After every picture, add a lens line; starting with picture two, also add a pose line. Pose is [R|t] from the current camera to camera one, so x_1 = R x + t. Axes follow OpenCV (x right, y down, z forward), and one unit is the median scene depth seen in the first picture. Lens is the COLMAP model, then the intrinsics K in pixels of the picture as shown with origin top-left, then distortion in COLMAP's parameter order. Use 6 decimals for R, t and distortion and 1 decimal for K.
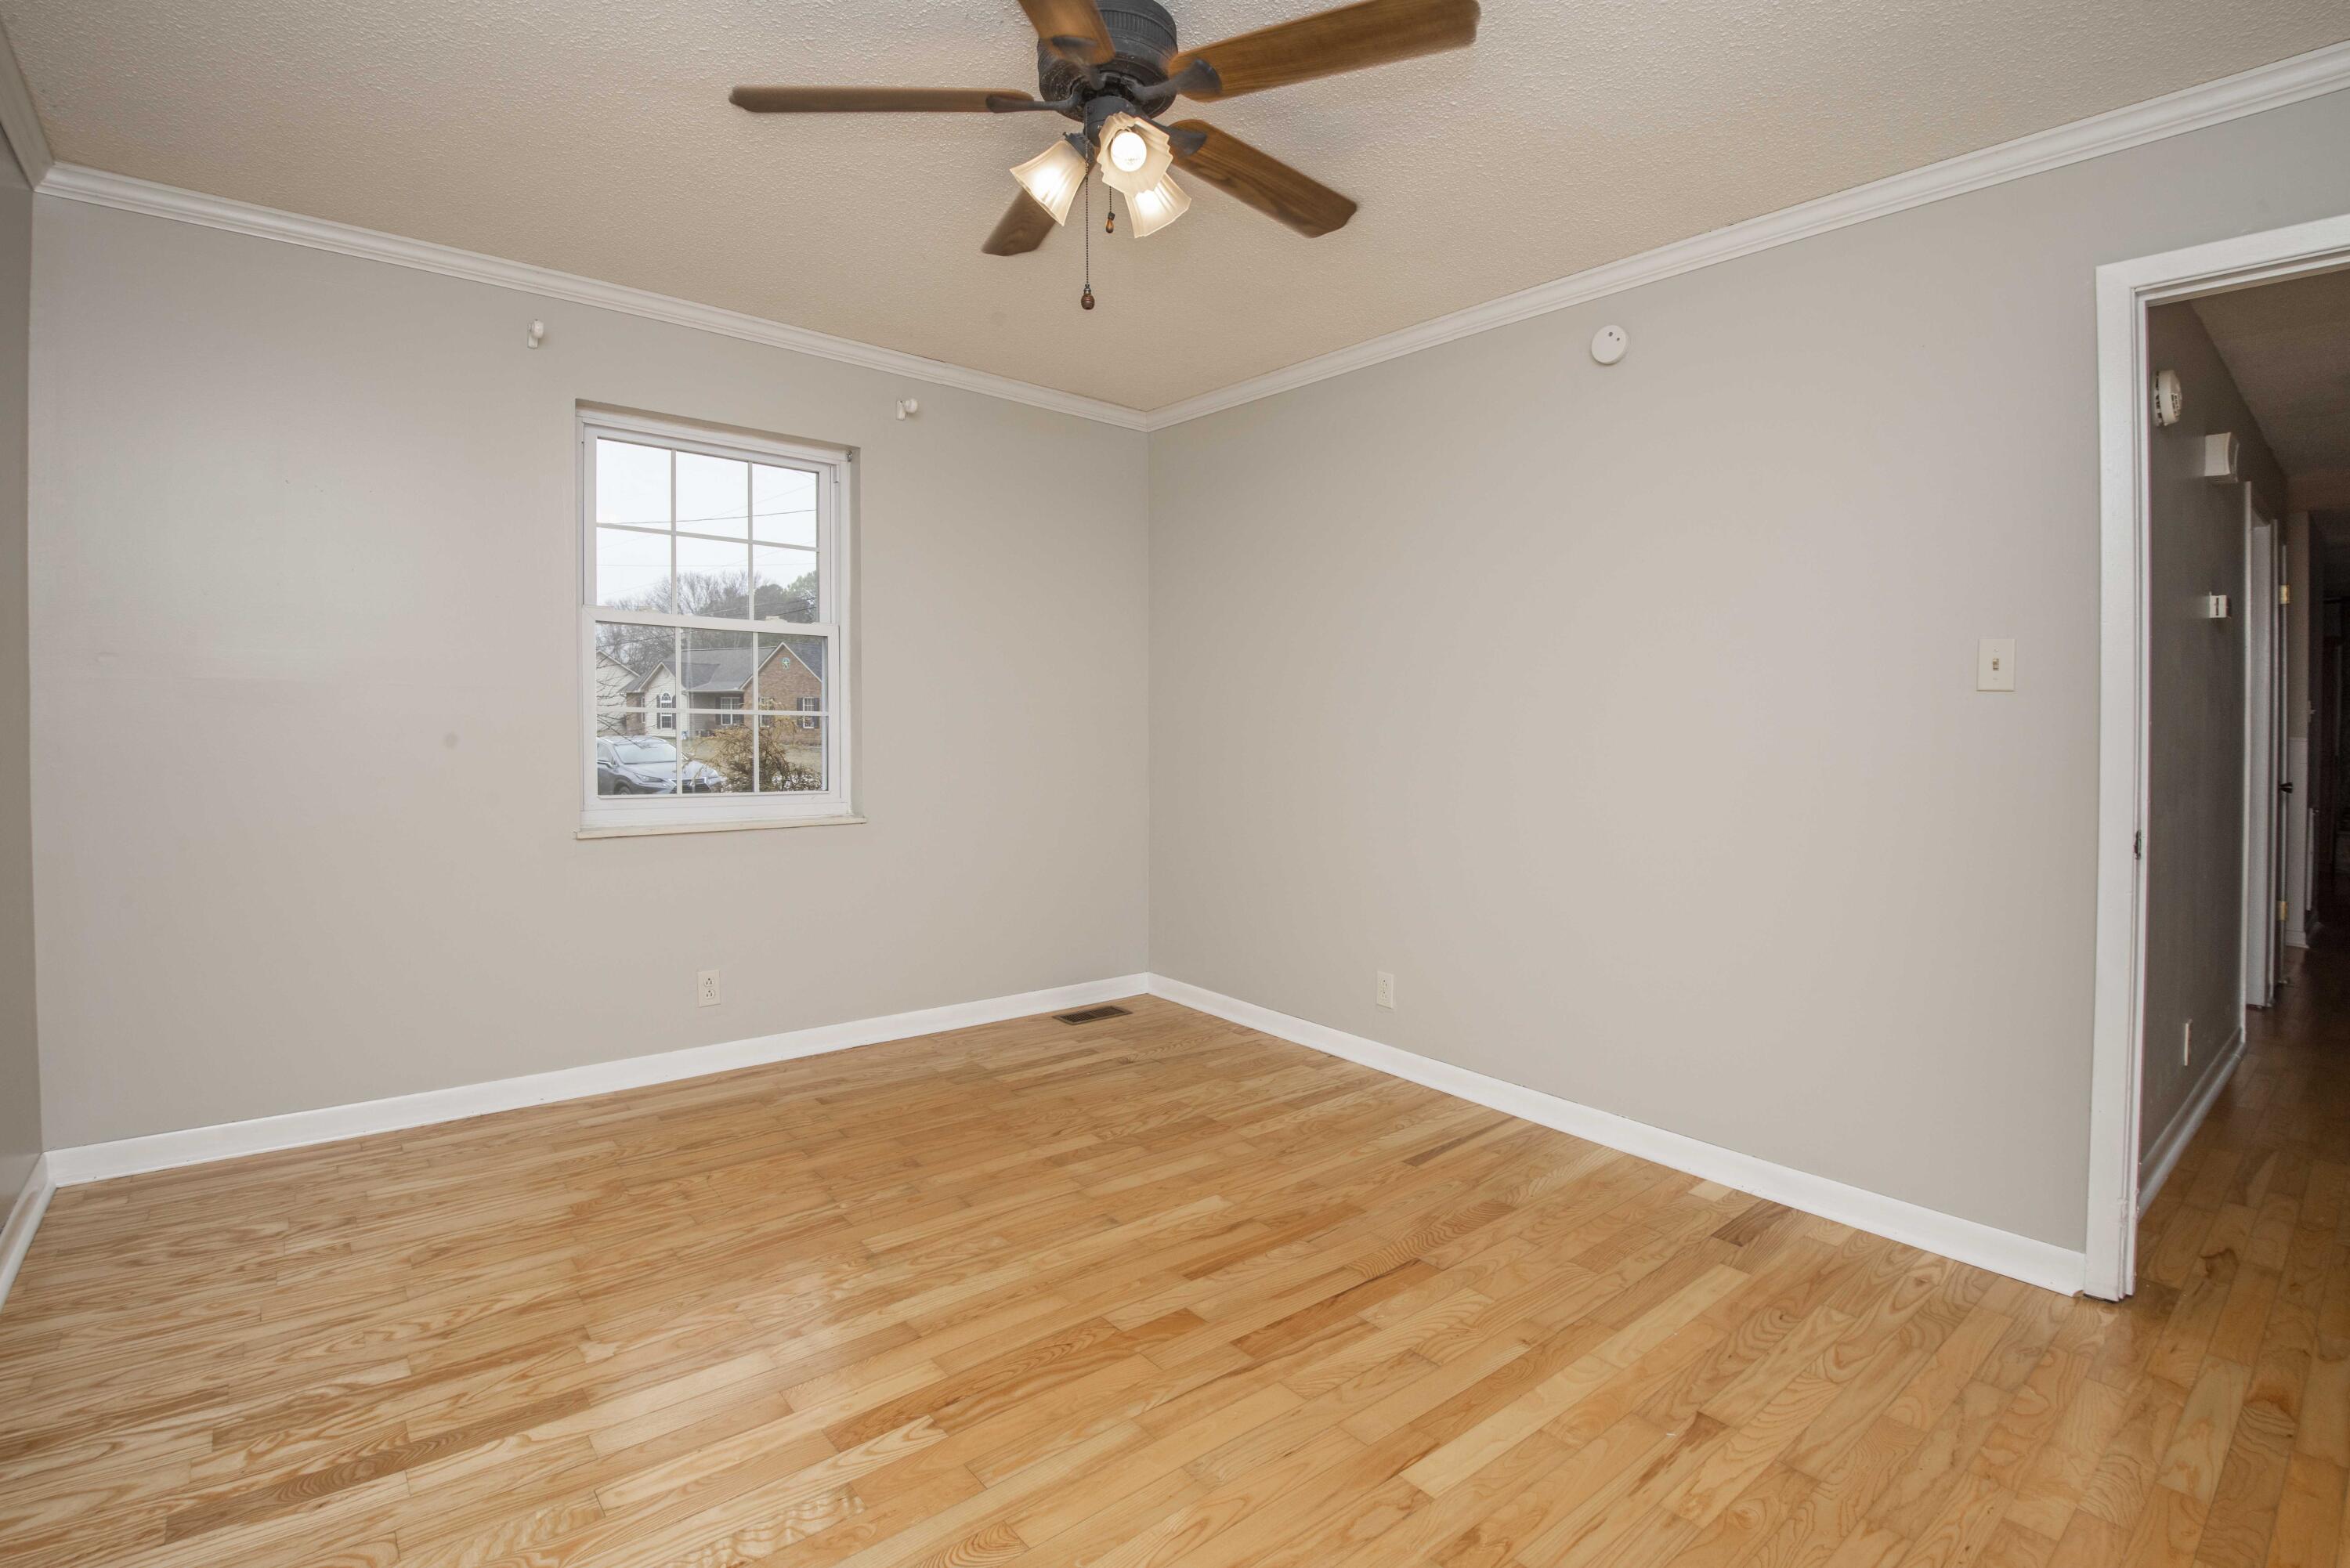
lens RADIAL K [[1087.1, 0, 1187.1], [0, 1087.1, 773.4], [0, 0, 1]] dist [-0.020172, -0.007096]
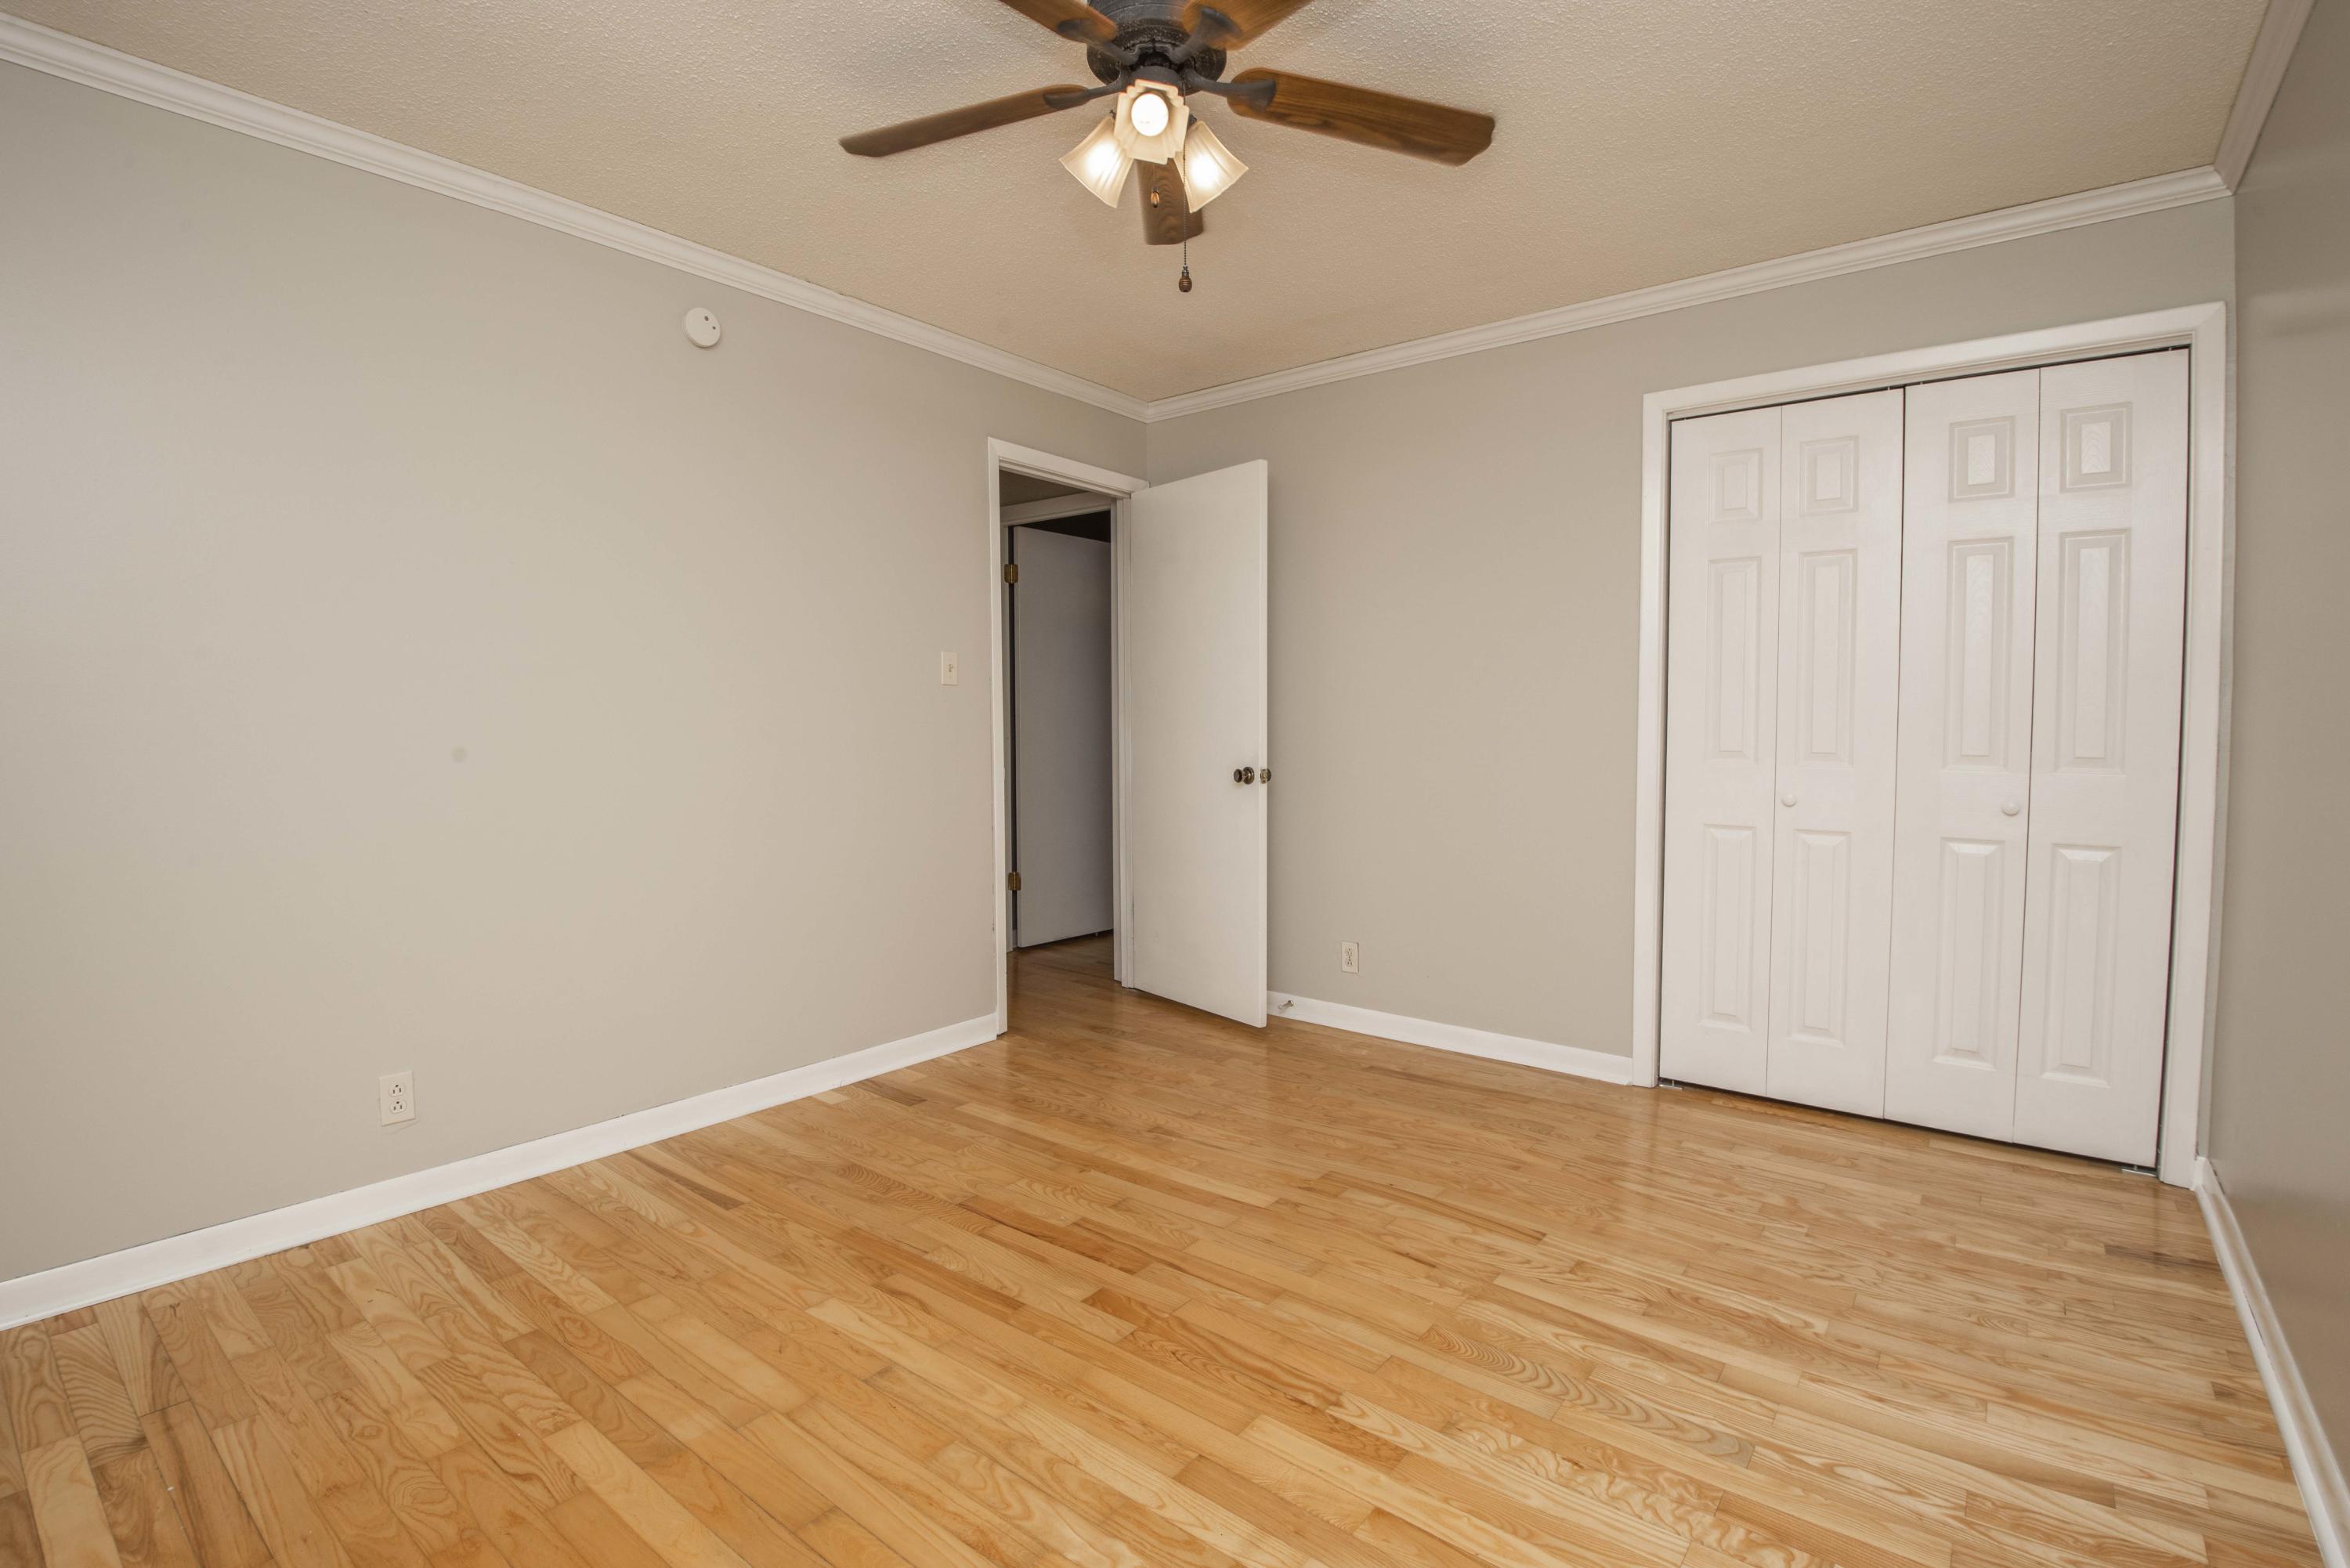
lens RADIAL K [[1087.1, 0, 1153.1], [0, 1087.1, 807.8], [0, 0, 1]] dist [-0.020172, -0.007096]
pose [[-0.180184, -0.099316, 0.978606, -0.762946], [0.047123, 0.992876, 0.109440, -0.052102], [-0.982503, 0.065834, -0.174221, 0.869423]]
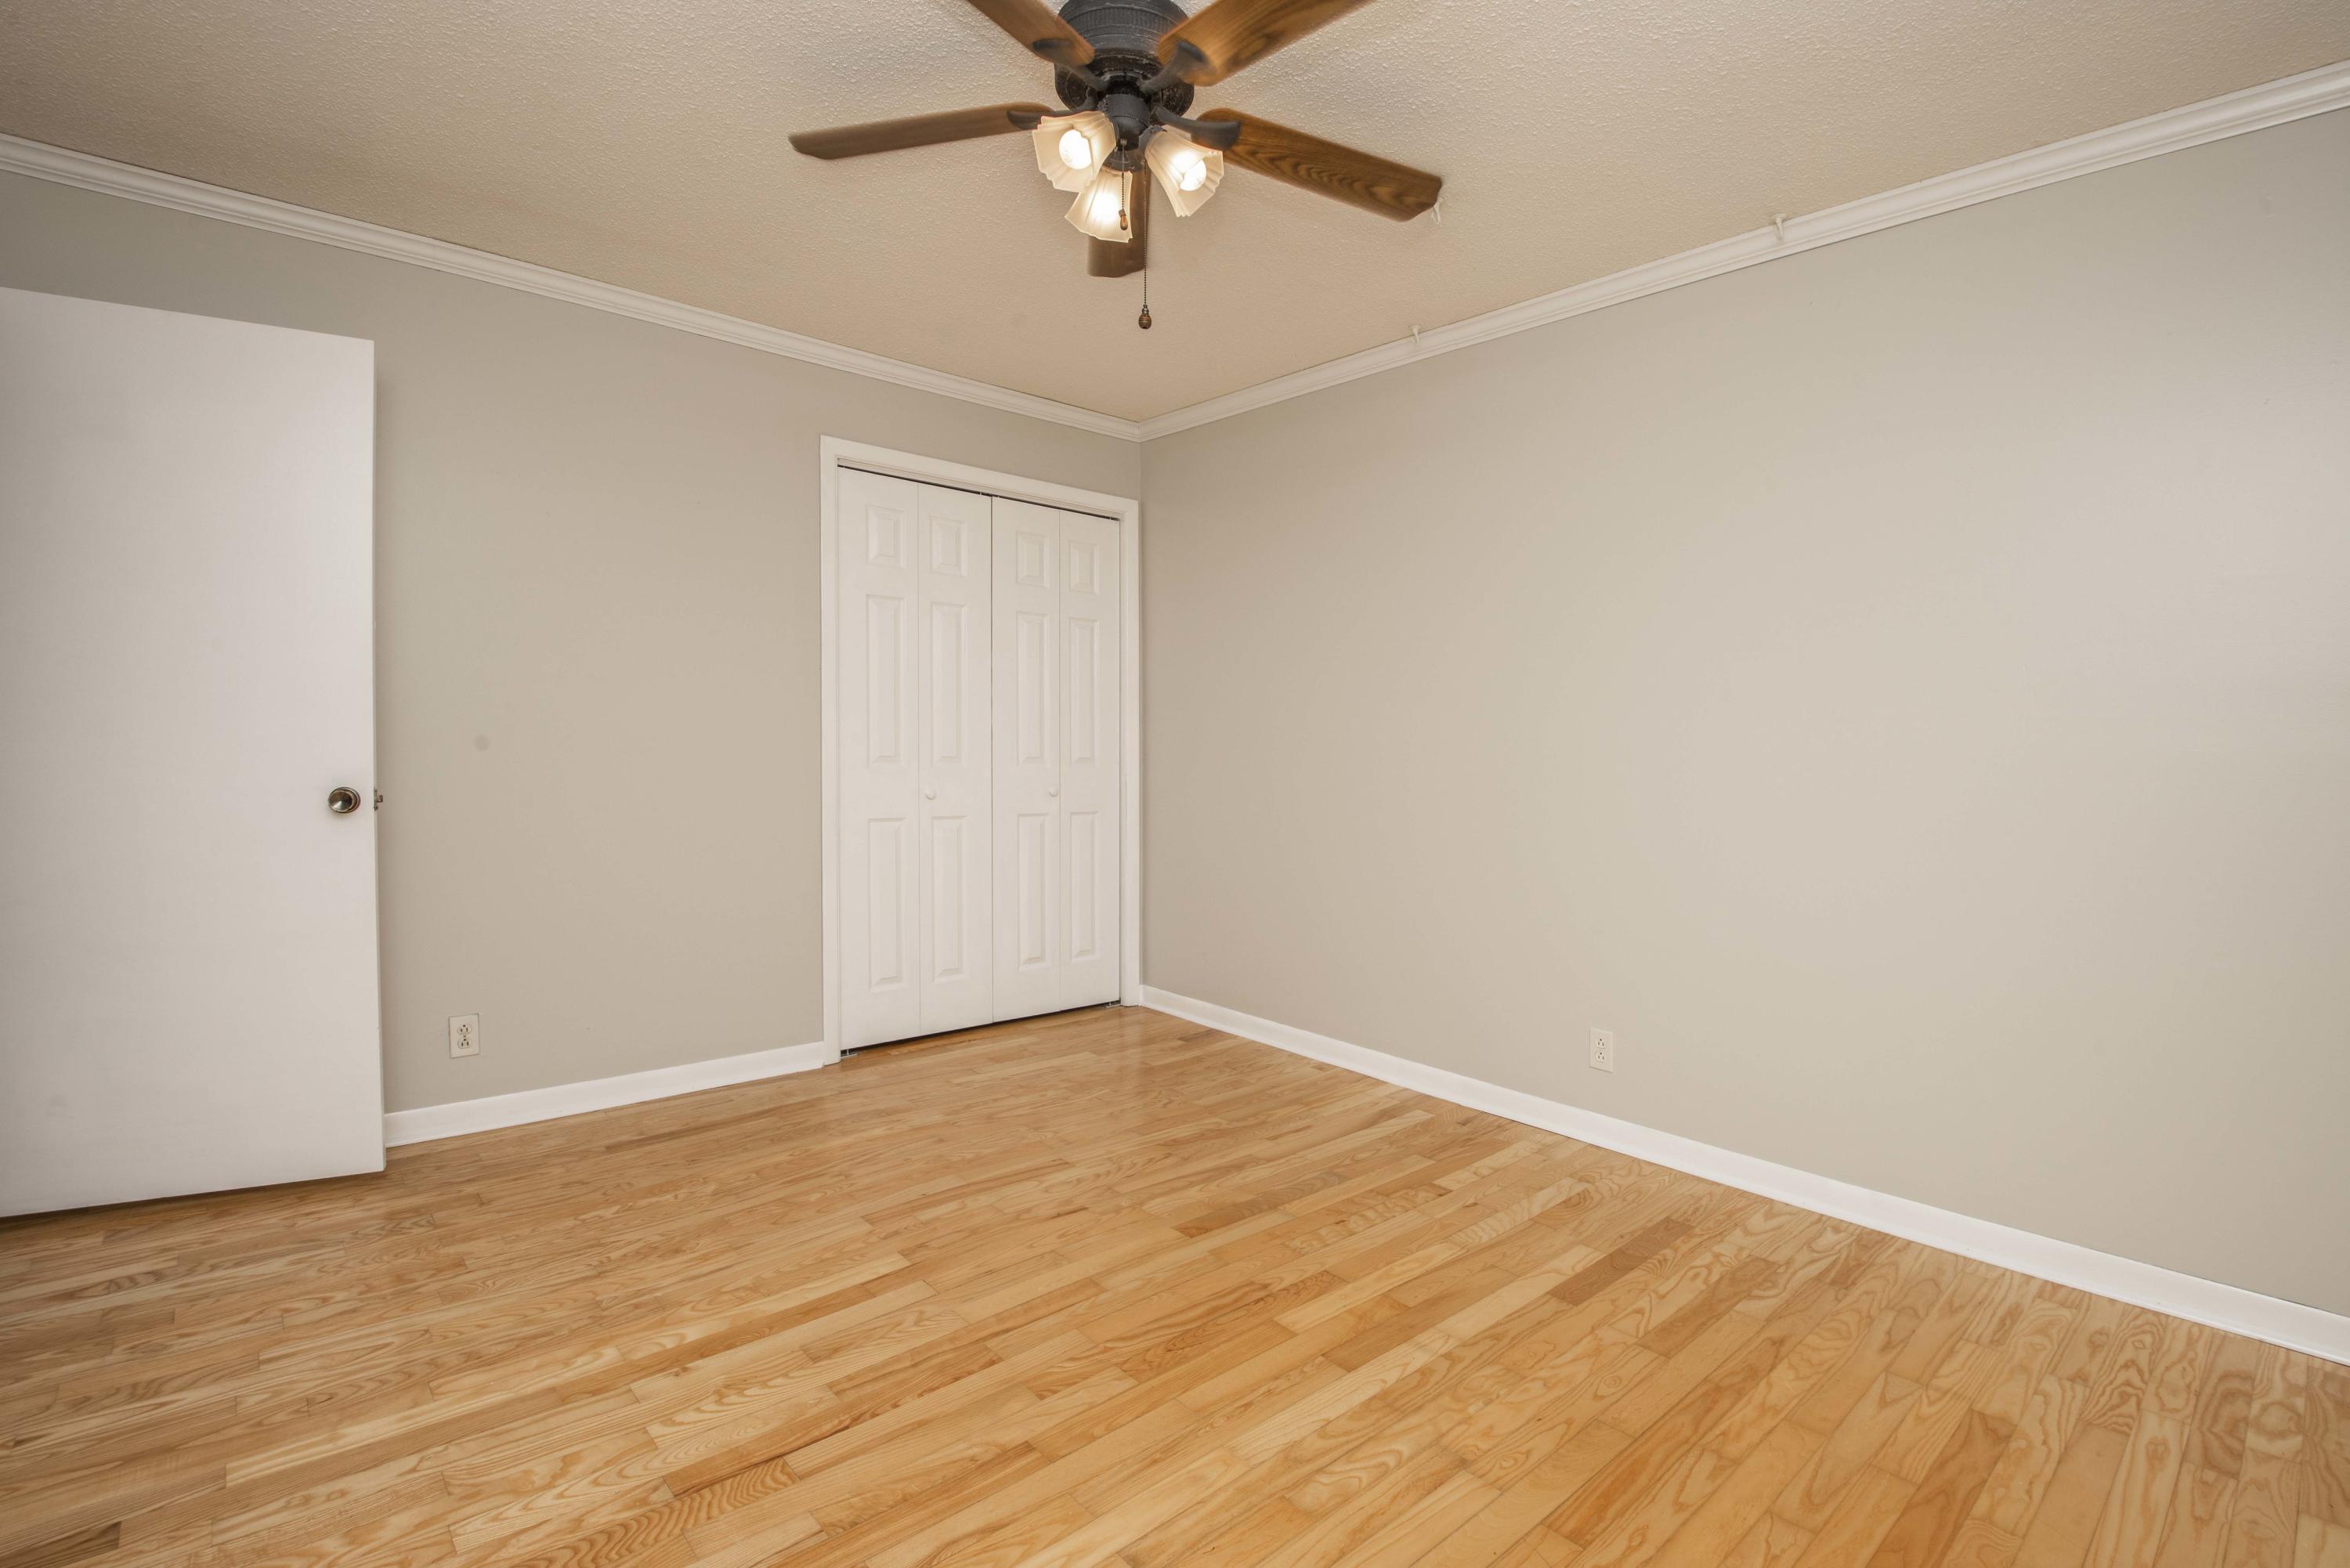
lens RADIAL K [[1087.1, 0, 1202.4], [0, 1087.1, 727.5], [0, 0, 1]] dist [-0.020172, -0.007096]
pose [[-0.998826, -0.040120, -0.027144, -0.067404], [-0.041146, 0.998417, 0.038347, -0.060848], [0.025562, 0.039419, -0.998896, 1.479285]]
